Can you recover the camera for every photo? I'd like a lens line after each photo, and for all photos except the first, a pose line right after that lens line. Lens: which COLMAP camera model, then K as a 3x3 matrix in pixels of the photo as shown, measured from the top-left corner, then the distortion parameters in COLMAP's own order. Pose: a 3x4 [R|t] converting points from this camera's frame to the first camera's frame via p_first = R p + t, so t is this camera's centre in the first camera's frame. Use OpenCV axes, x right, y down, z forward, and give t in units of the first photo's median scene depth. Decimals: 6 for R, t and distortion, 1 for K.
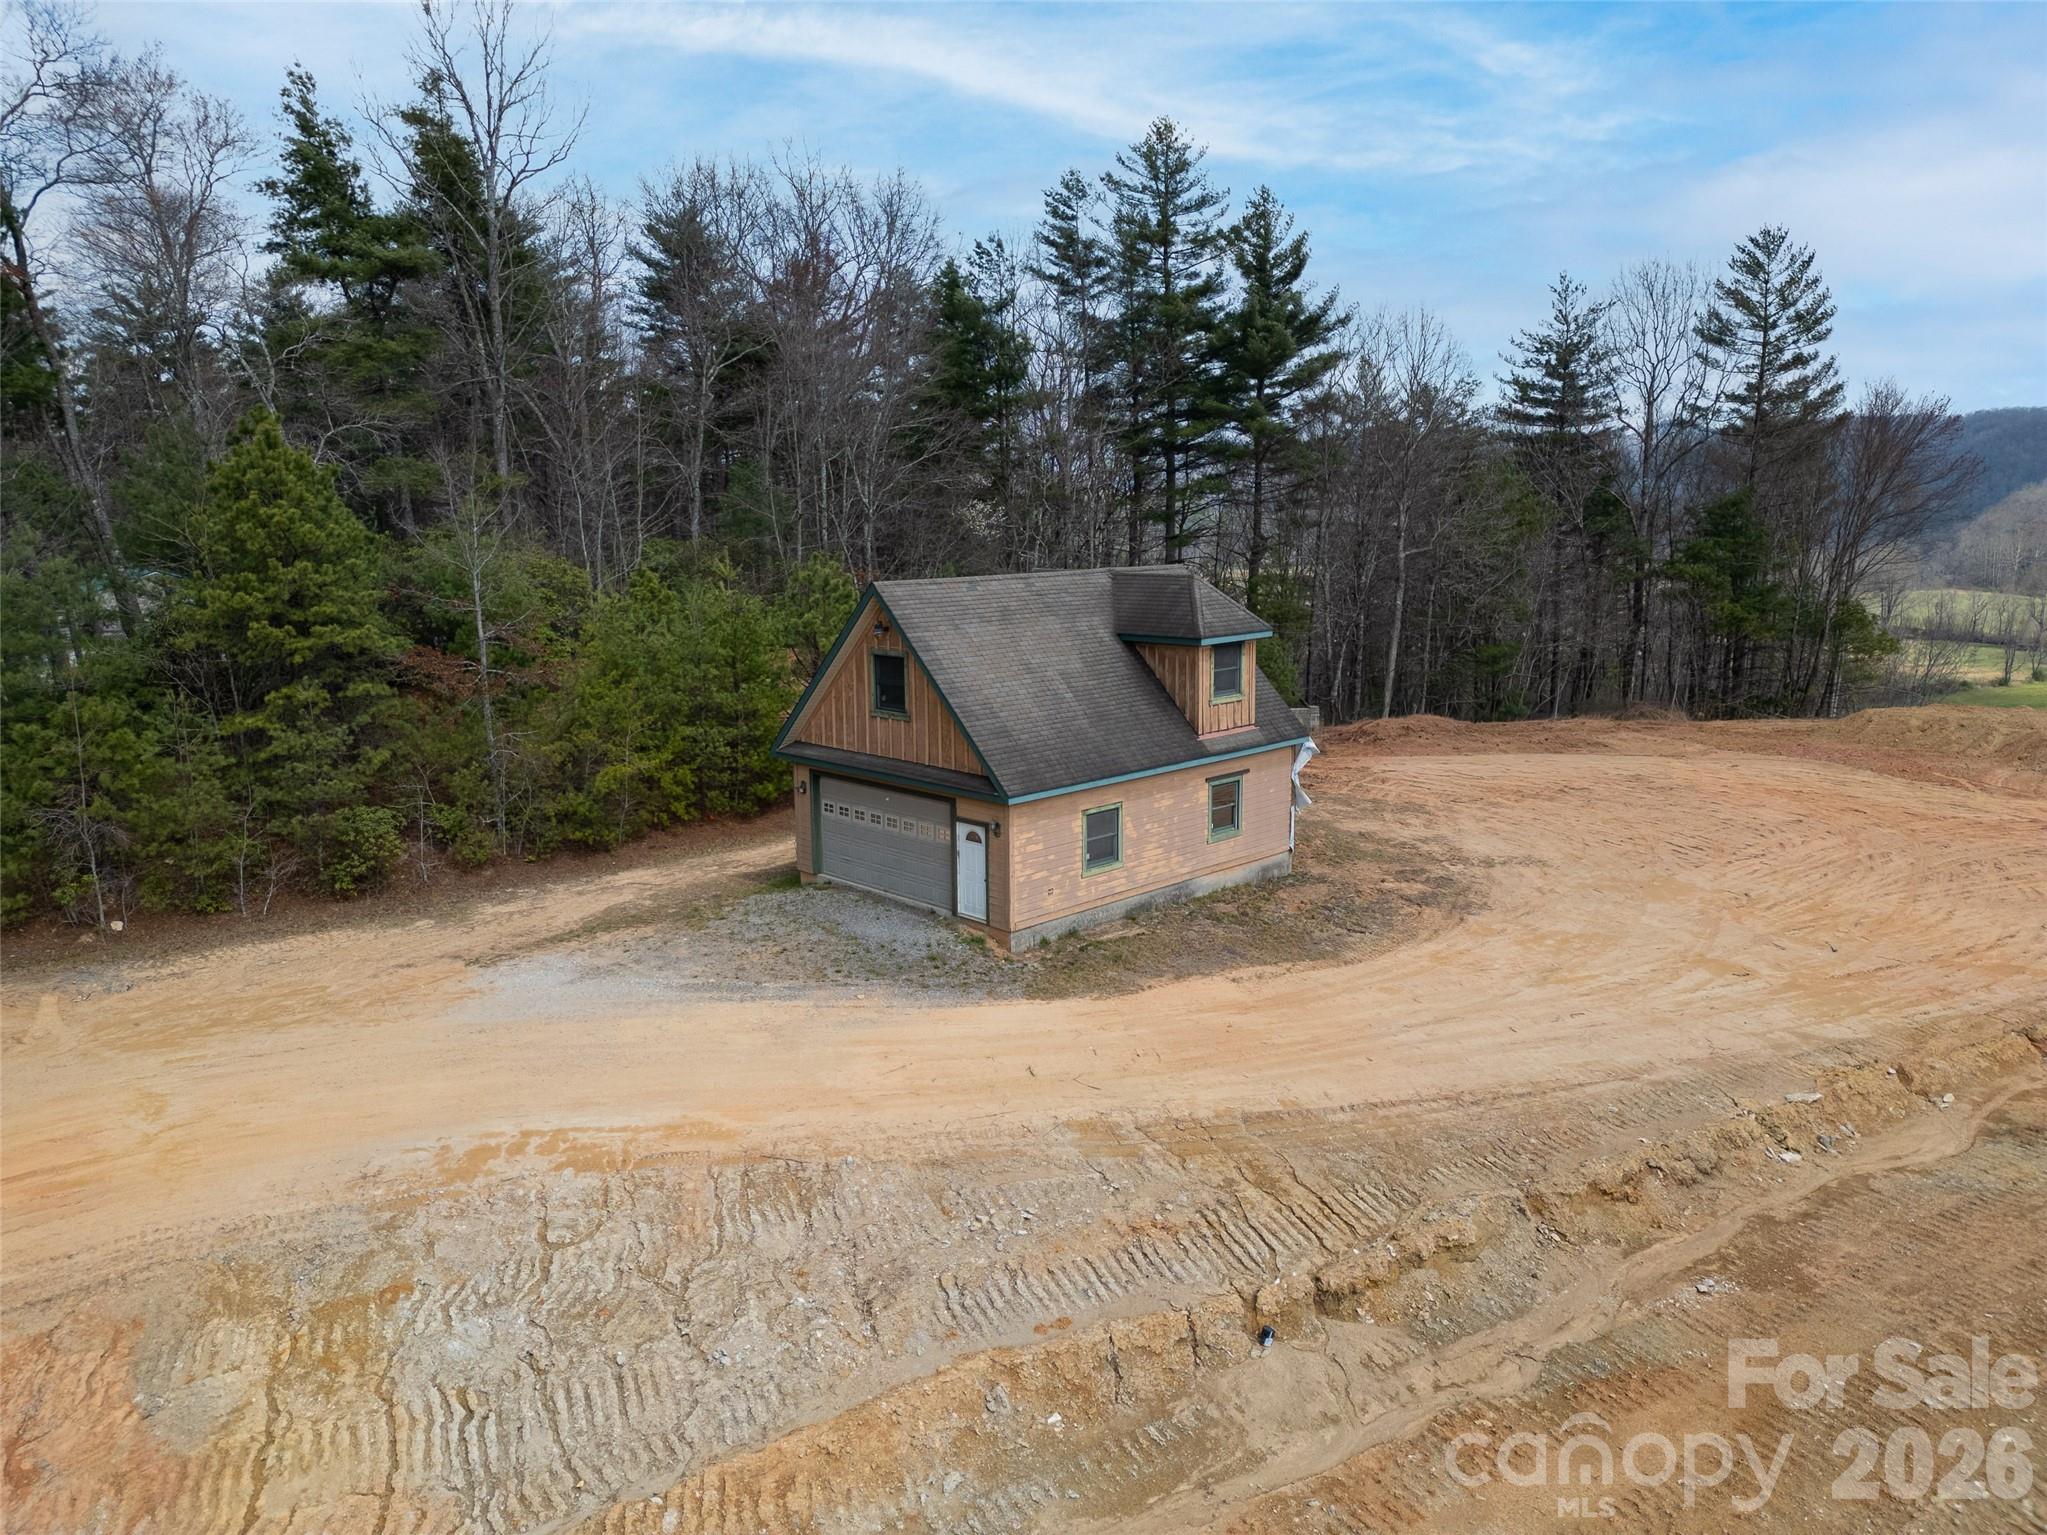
lens RADIAL K [[1441.2, 0, 1027.2], [0, 1441.2, 770.1], [0, 0, 1]] dist [0.086175, -0.070488]
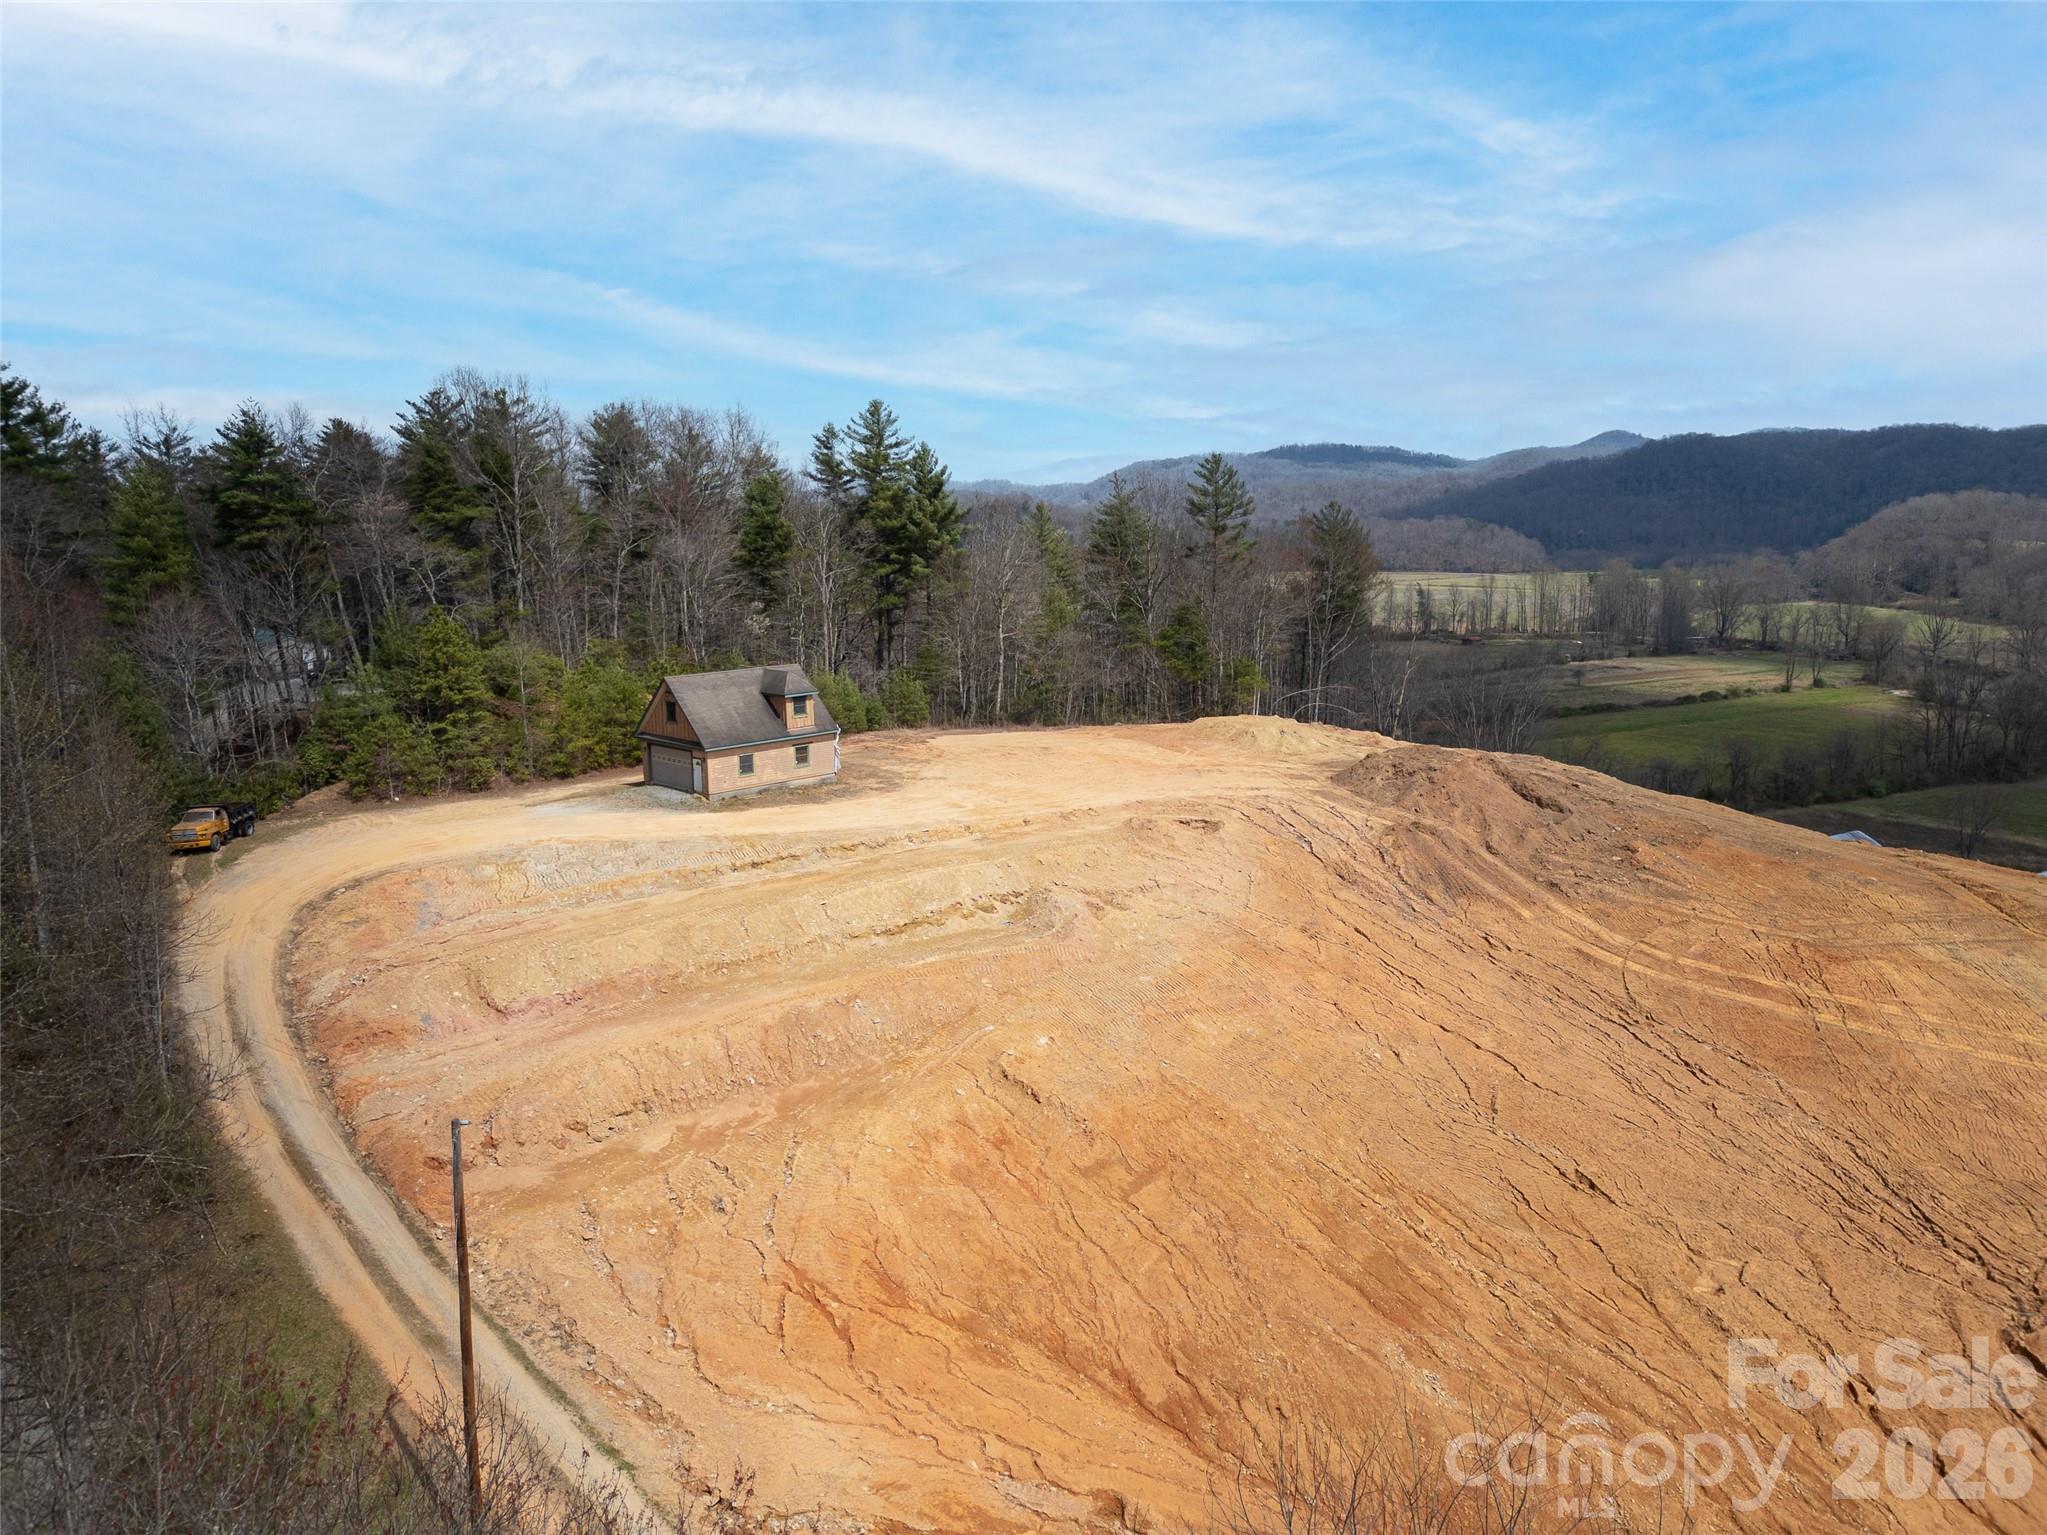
lens RADIAL K [[1445.5, 0, 1027.9], [0, 1445.5, 768.8], [0, 0, 1]] dist [0.127098, -0.144057]
pose [[0.999730, -0.007150, 0.022092, 0.521698], [0.007281, 0.999956, -0.005874, 0.072893], [-0.022049, 0.006033, 0.999739, -1.822022]]
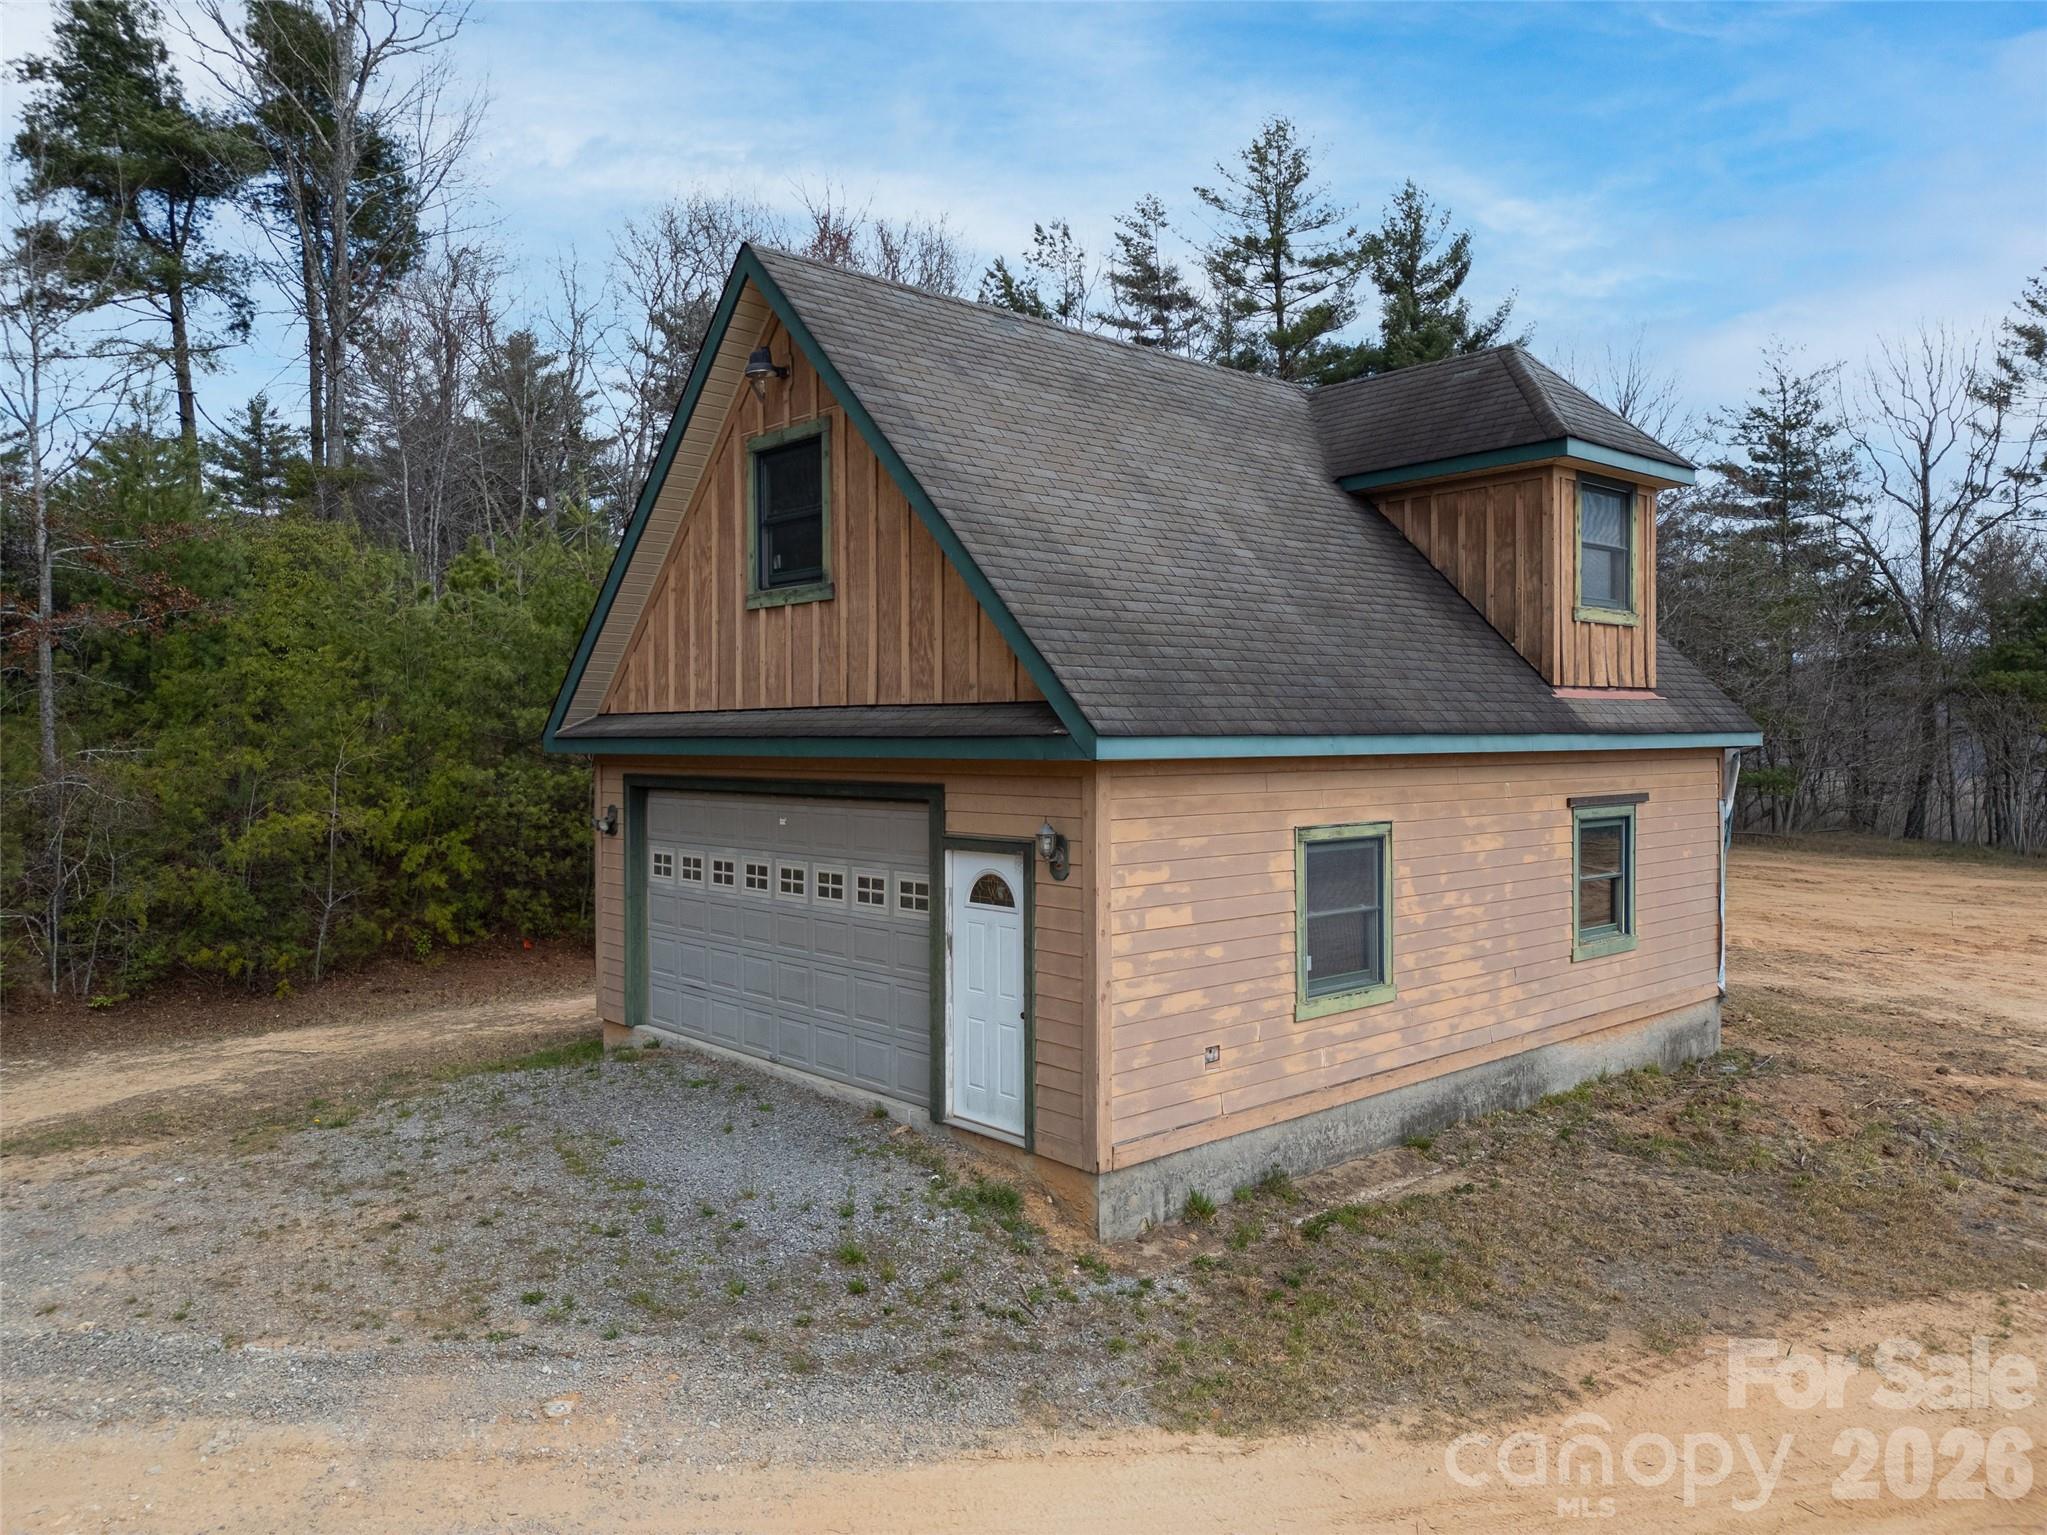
lens RADIAL K [[1444.9, 0, 1023.5], [0, 1444.9, 767.5], [0, 0, 1]] dist [0.056556, -0.057103]
pose [[0.999063, 0.006516, -0.042788, -0.013319], [-0.013354, 0.986777, -0.161534, 0.066601], [0.041169, 0.161954, 0.985939, 0.590028]]
